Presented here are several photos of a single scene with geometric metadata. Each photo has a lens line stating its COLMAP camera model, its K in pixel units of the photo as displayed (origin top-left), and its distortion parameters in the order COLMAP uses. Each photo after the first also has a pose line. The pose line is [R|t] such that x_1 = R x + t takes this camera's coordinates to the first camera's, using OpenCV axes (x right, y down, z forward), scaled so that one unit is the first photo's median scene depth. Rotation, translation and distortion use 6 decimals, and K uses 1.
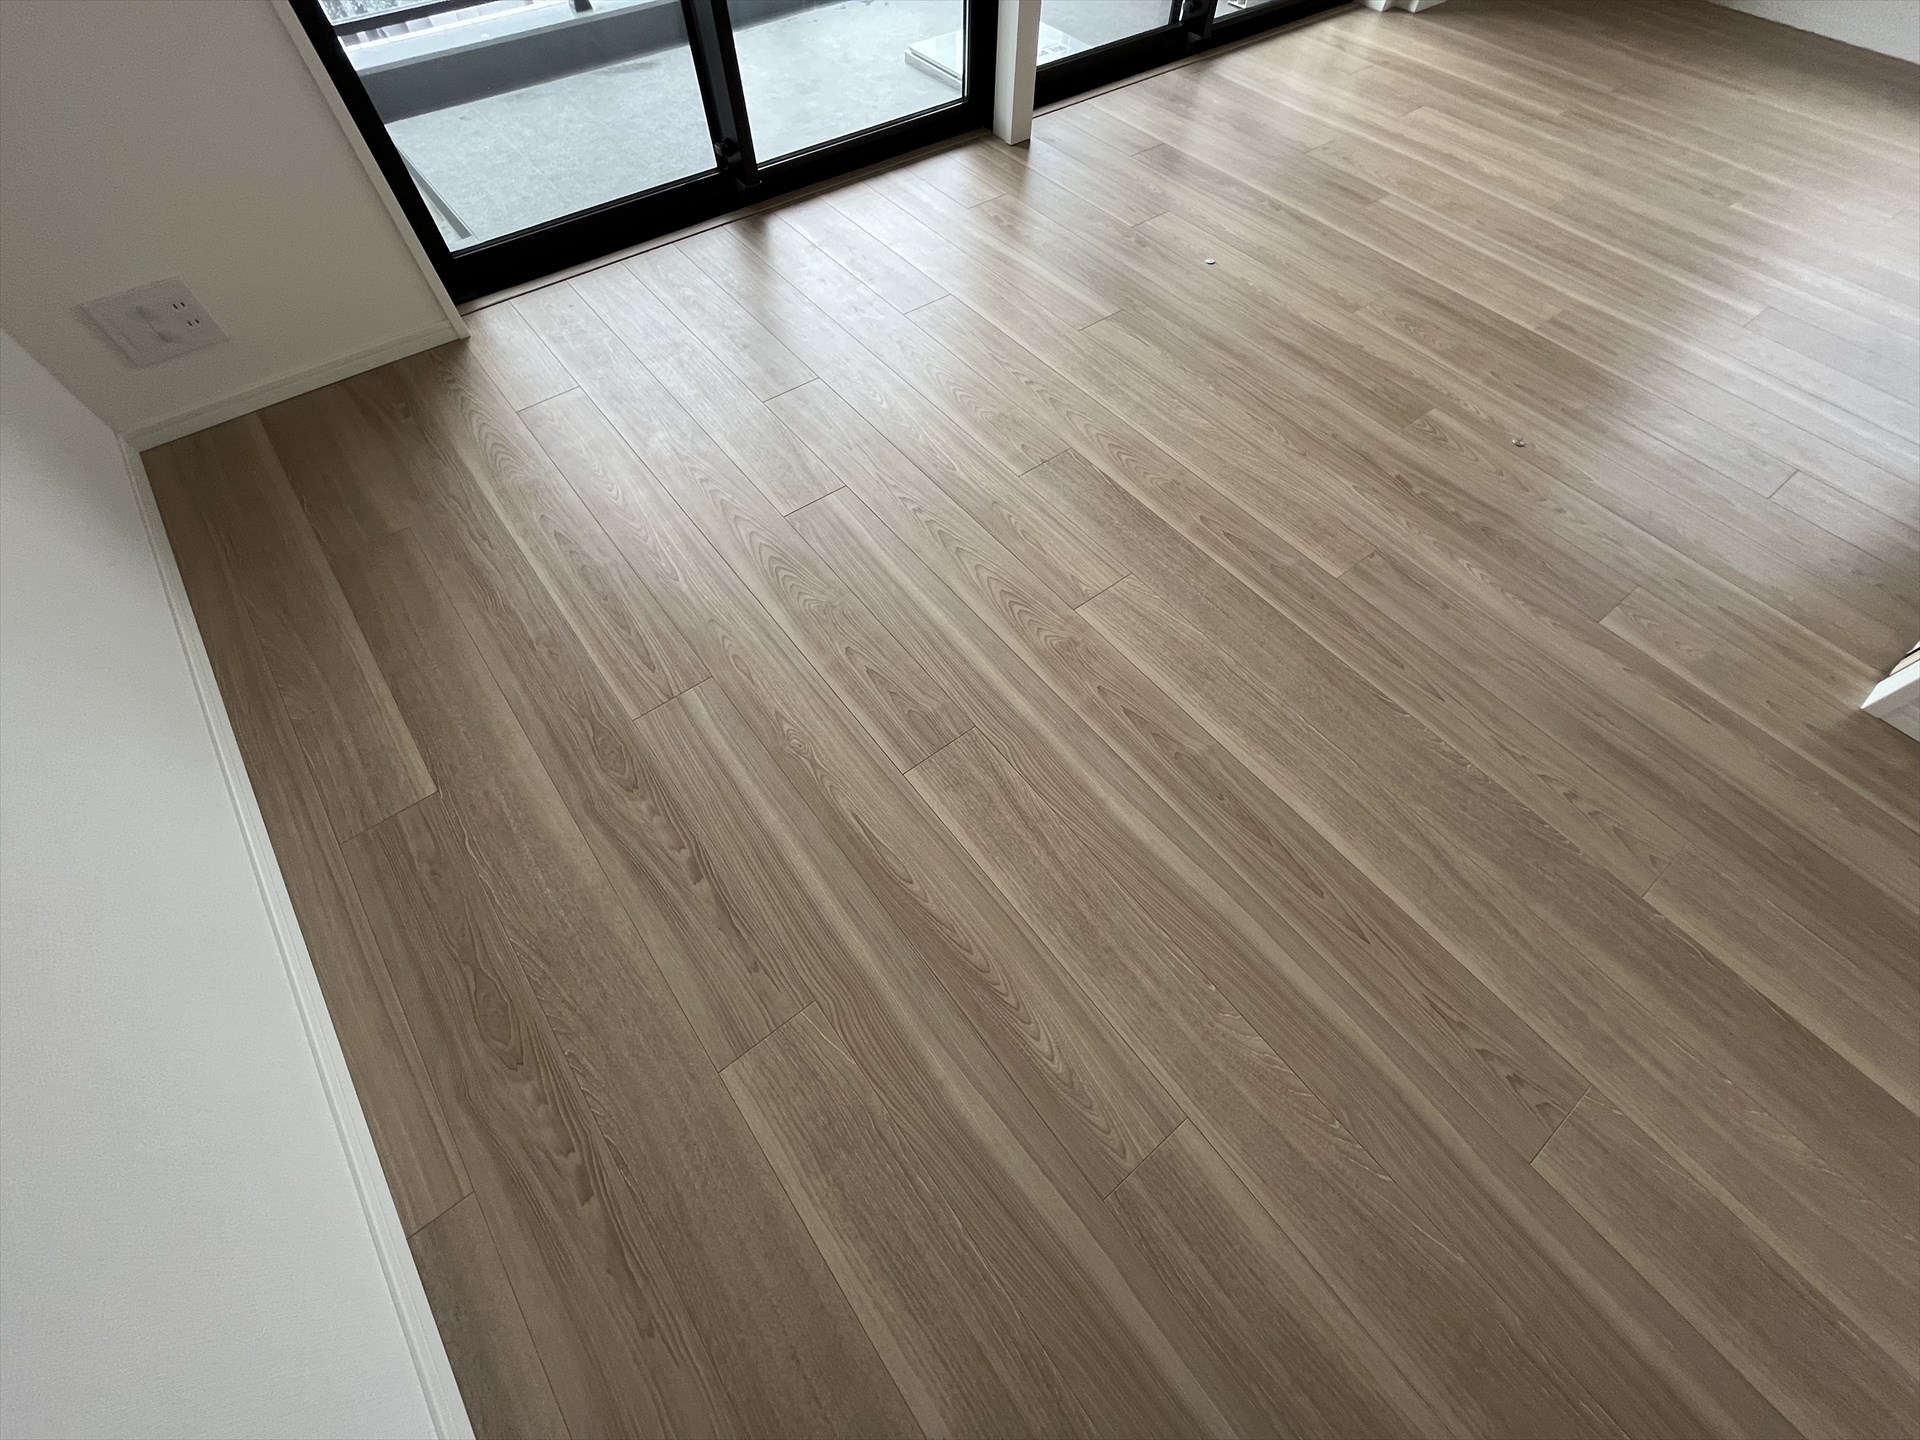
lens RADIAL K [[780.4, 0, 955.6], [0, 780.4, 714.6], [0, 0, 1]] dist [-0.002118, -0.000193]
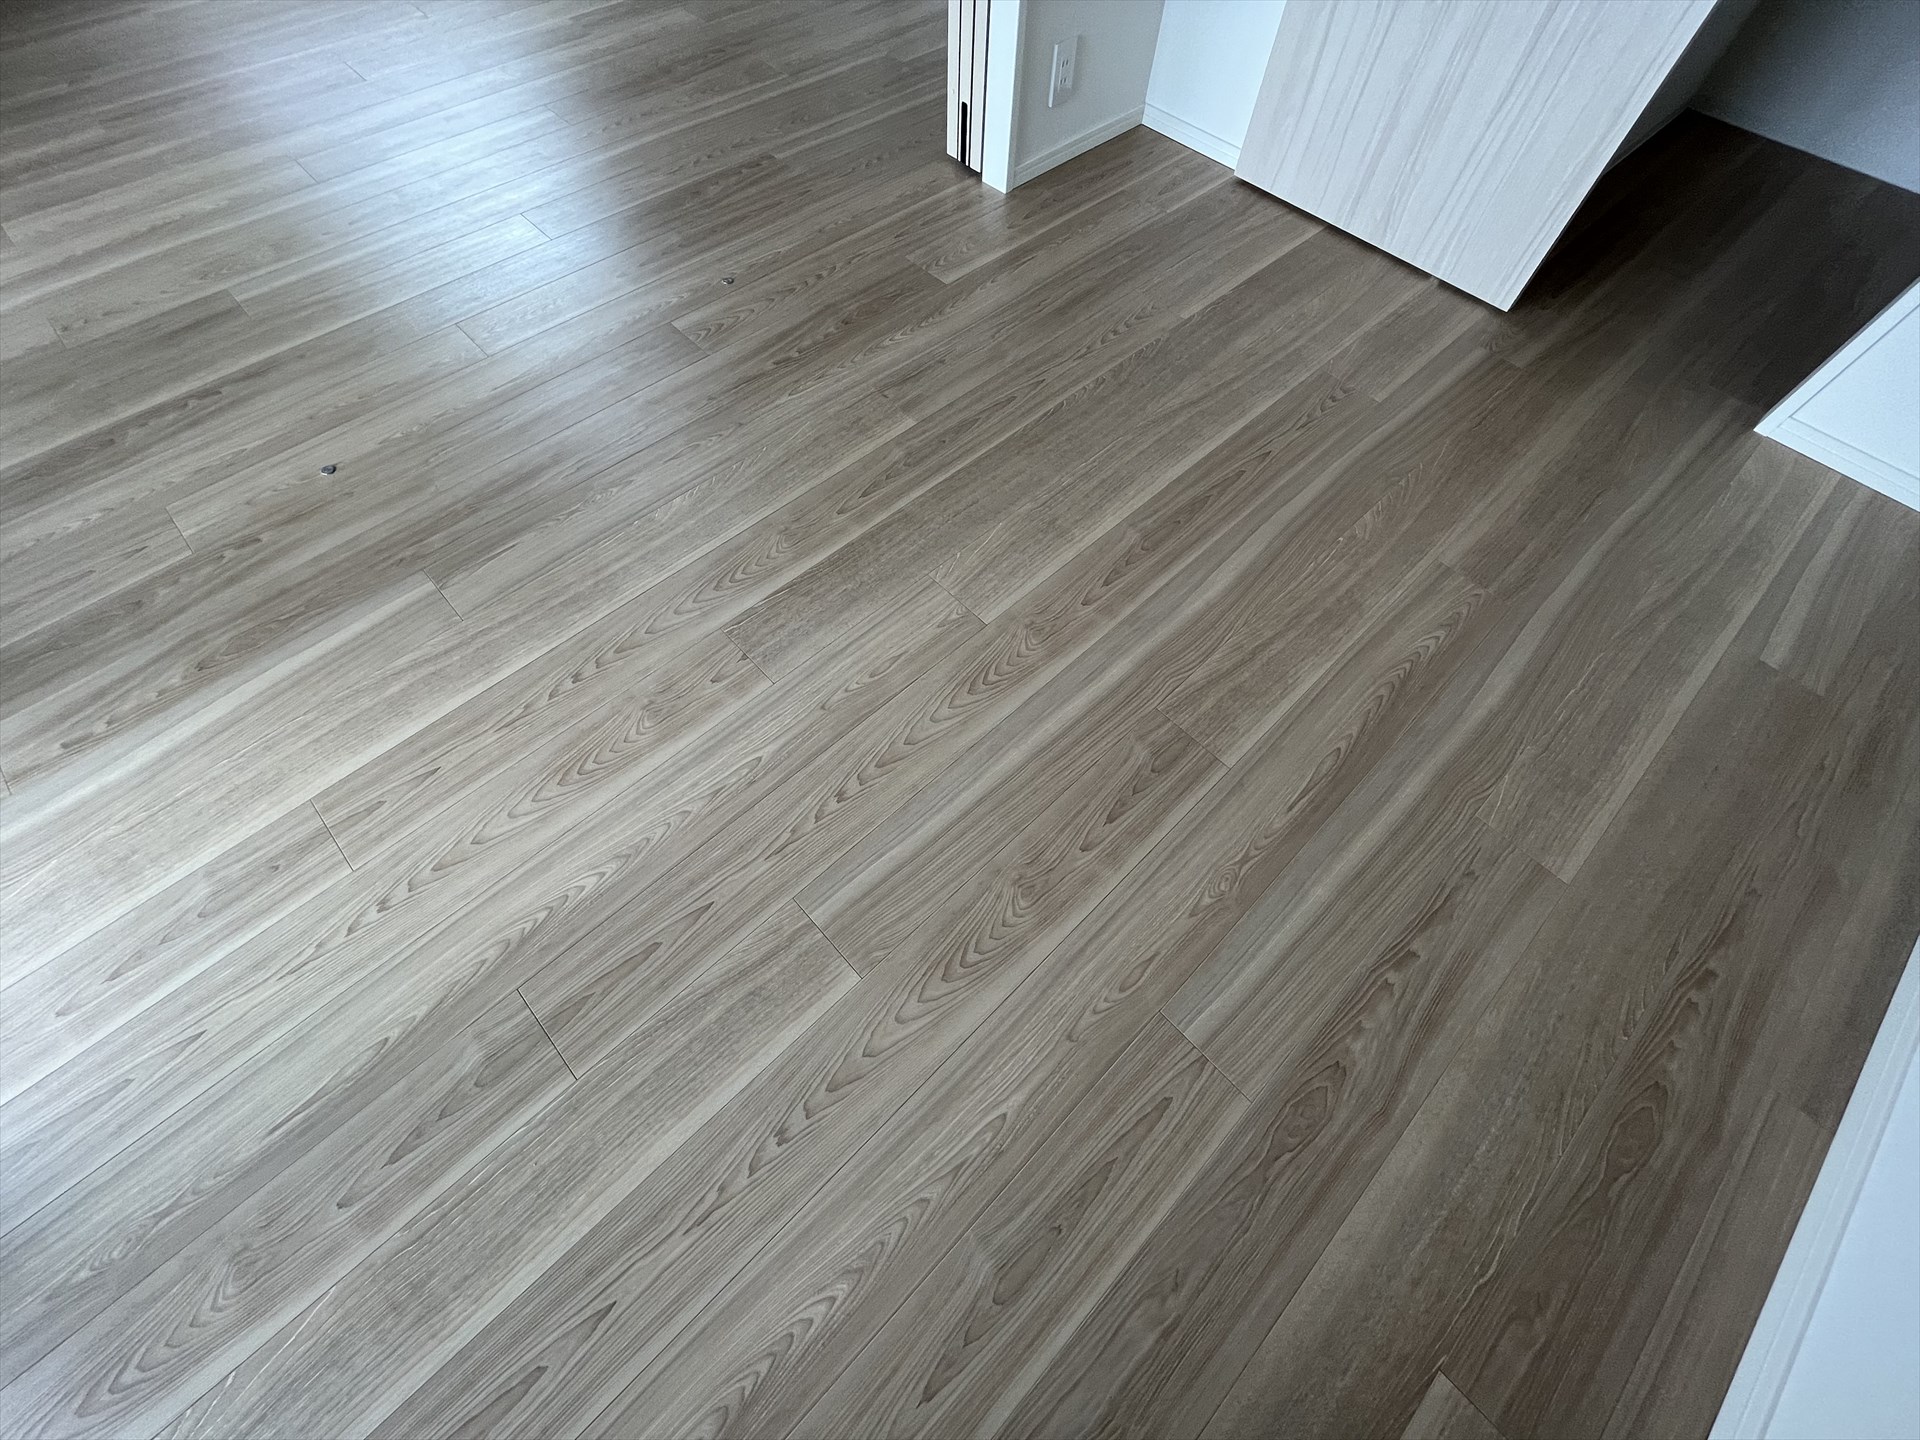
lens RADIAL K [[780.4, 0, 954.6], [0, 780.4, 729.4], [0, 0, 1]] dist [-0.002118, -0.000193]
pose [[-0.100608, -0.875560, 0.472517, -0.413701], [0.831759, 0.186587, 0.522840, -0.667746], [-0.545943, 0.445622, 0.709483, 0.452680]]
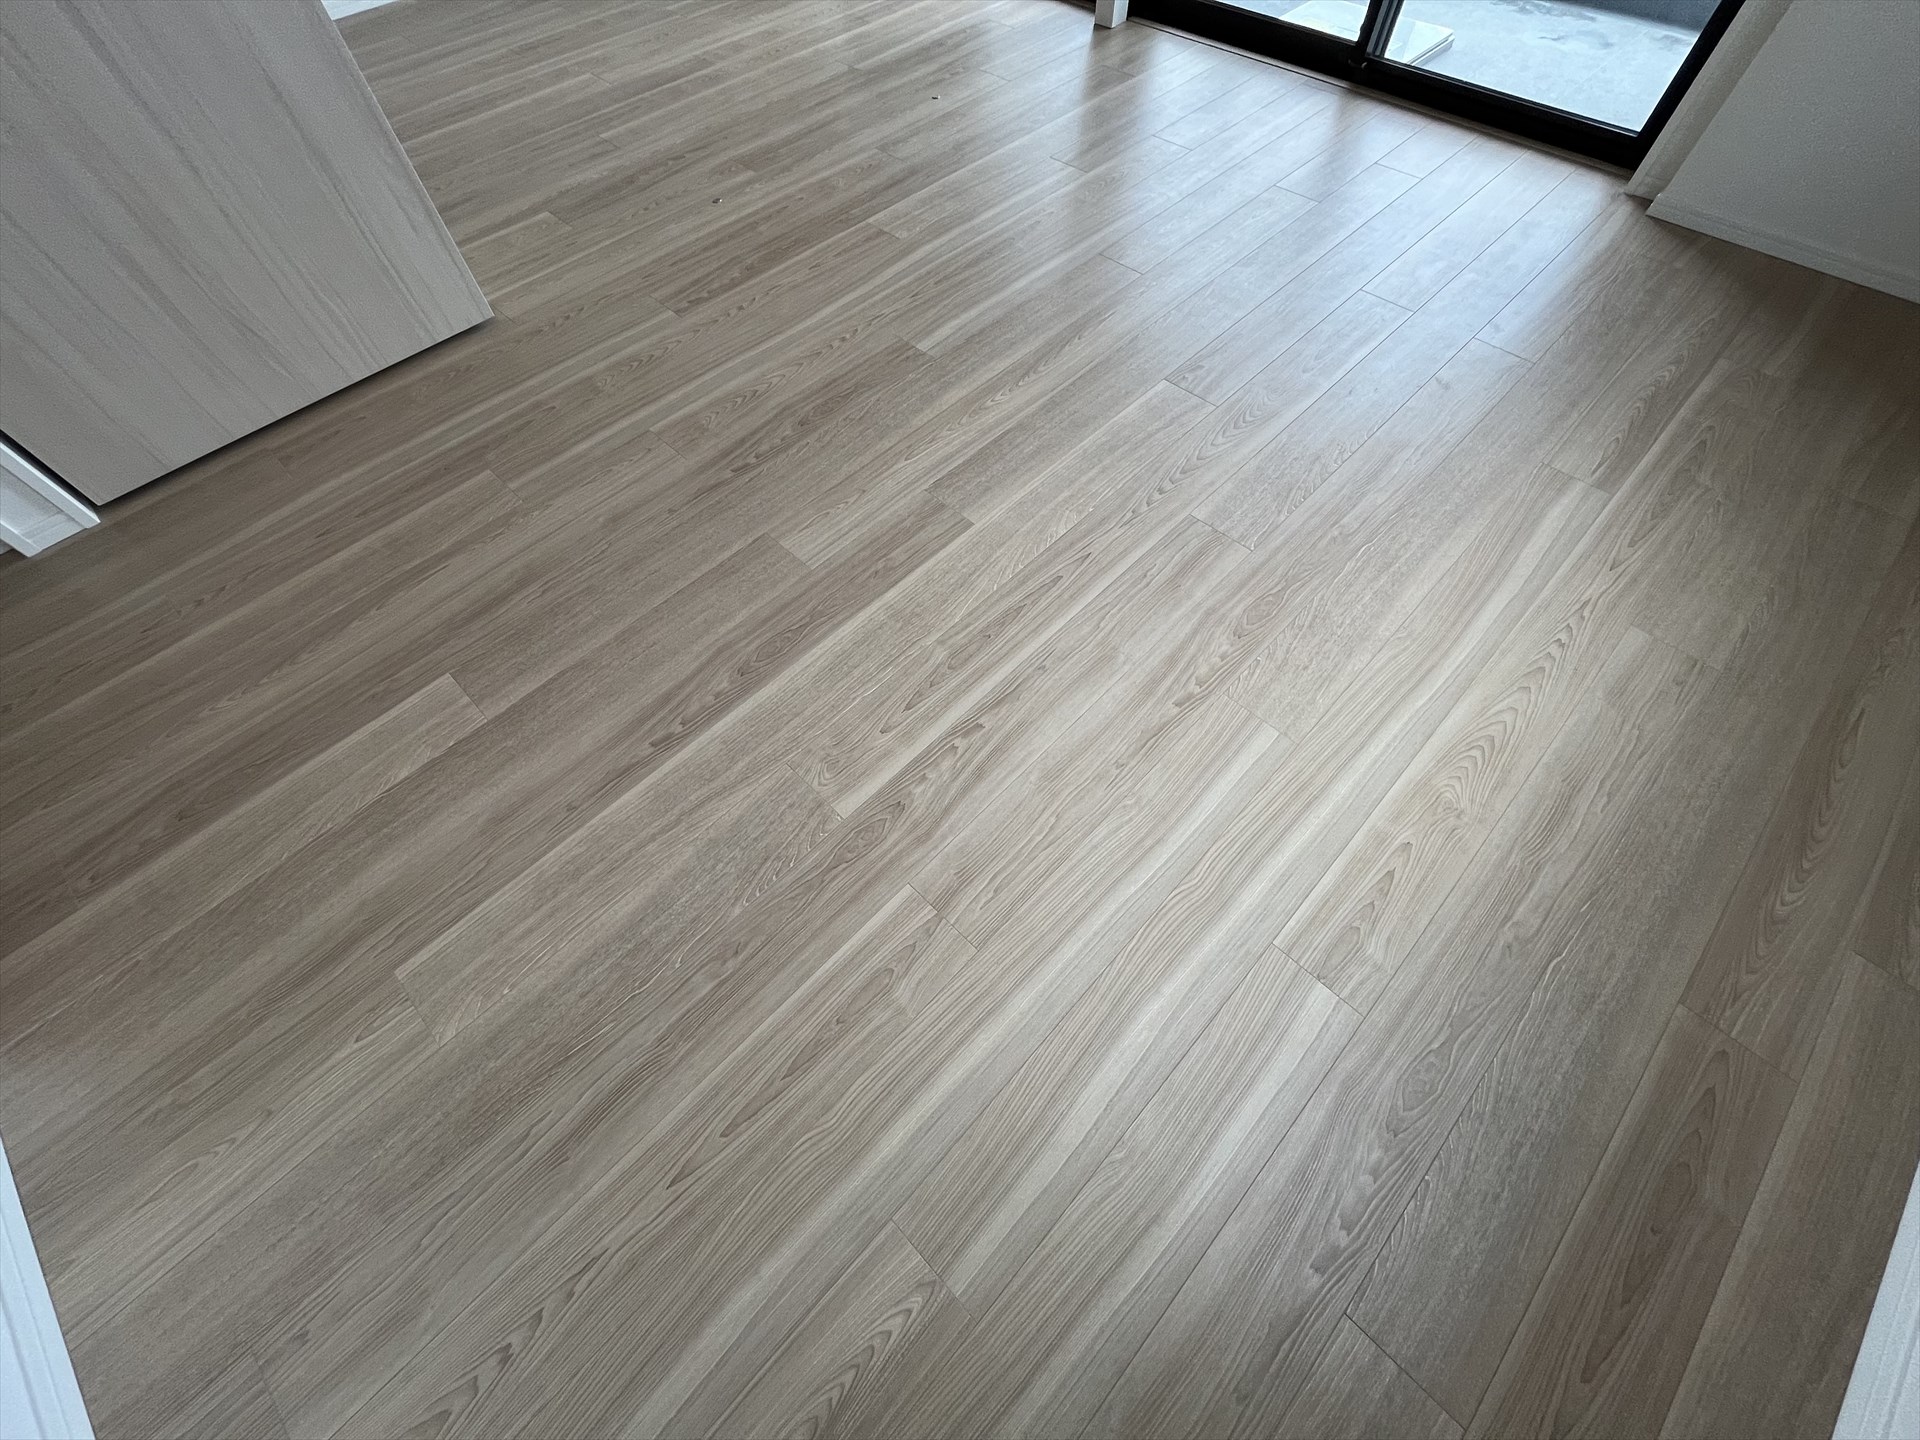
lens RADIAL K [[780.4, 0, 957.6], [0, 780.4, 711.4], [0, 0, 1]] dist [-0.002118, -0.000193]
pose [[0.141637, 0.839064, -0.525271, 2.802371], [-0.827018, 0.391916, 0.403042, -1.118089], [0.544041, 0.377323, 0.749431, 0.691724]]
